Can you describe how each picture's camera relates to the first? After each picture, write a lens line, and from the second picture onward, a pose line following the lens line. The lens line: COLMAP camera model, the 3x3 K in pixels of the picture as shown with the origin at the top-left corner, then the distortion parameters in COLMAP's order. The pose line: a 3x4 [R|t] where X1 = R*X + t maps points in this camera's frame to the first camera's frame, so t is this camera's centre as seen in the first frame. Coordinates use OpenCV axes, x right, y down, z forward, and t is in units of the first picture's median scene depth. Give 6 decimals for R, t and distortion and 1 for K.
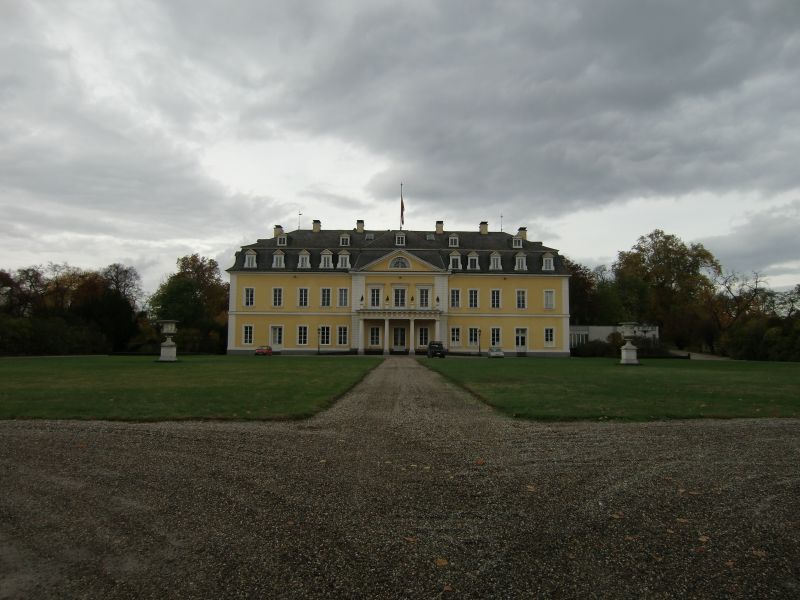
lens RADIAL K [[551.7, 0, 401.4], [0, 551.7, 300.7], [0, 0, 1]] dist [-0.035148, 0.023277]
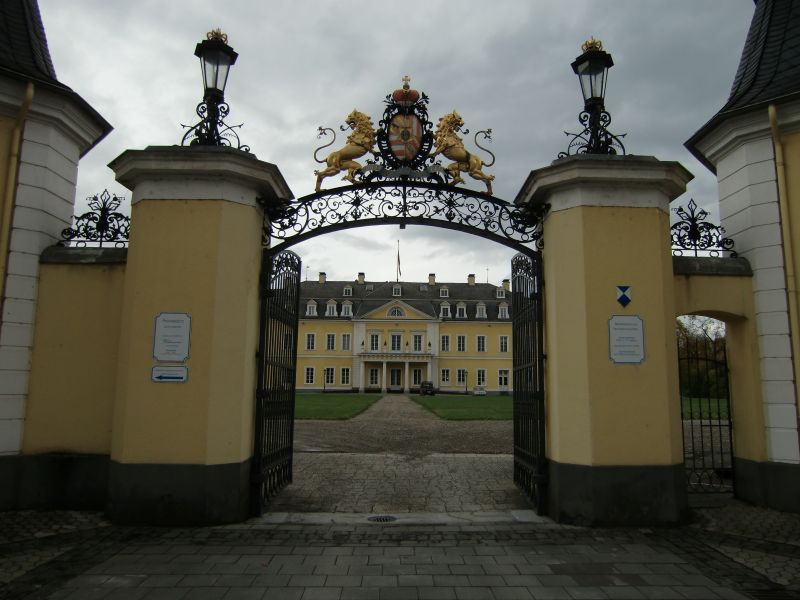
lens RADIAL K [[551.7, 0, 404.1], [0, 551.7, 305.8], [0, 0, 1]] dist [-0.035148, 0.023277]
pose [[0.999958, 0.003967, 0.008294, 0.049960], [-0.003448, 0.998089, -0.061689, -0.152205], [-0.008523, 0.061658, 0.998061, -1.882640]]
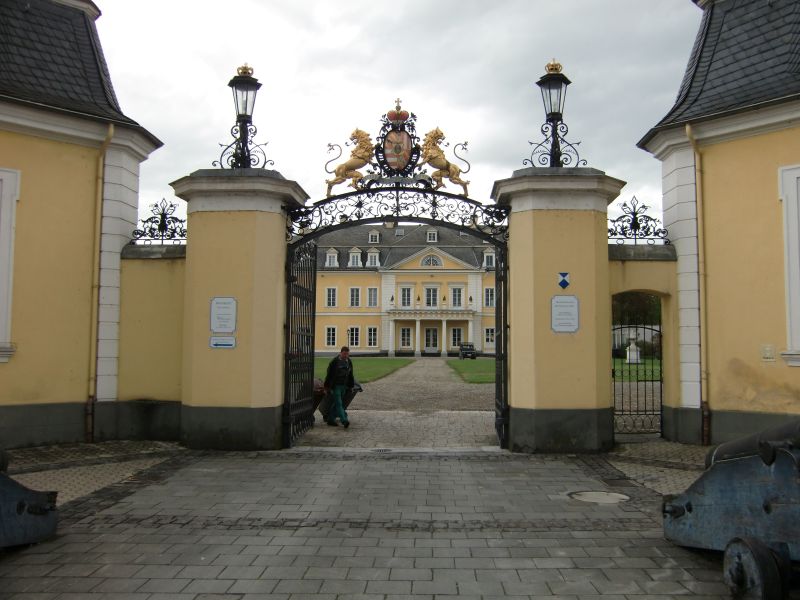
lens RADIAL K [[680.5, 0, 399.0], [0, 680.5, 294.3], [0, 0, 1]] dist [-0.042640, -0.017539]
pose [[0.998098, -0.006487, -0.061301, 0.186679], [0.006744, 0.999969, 0.003986, -0.218104], [0.061273, -0.004392, 0.998111, -2.603997]]
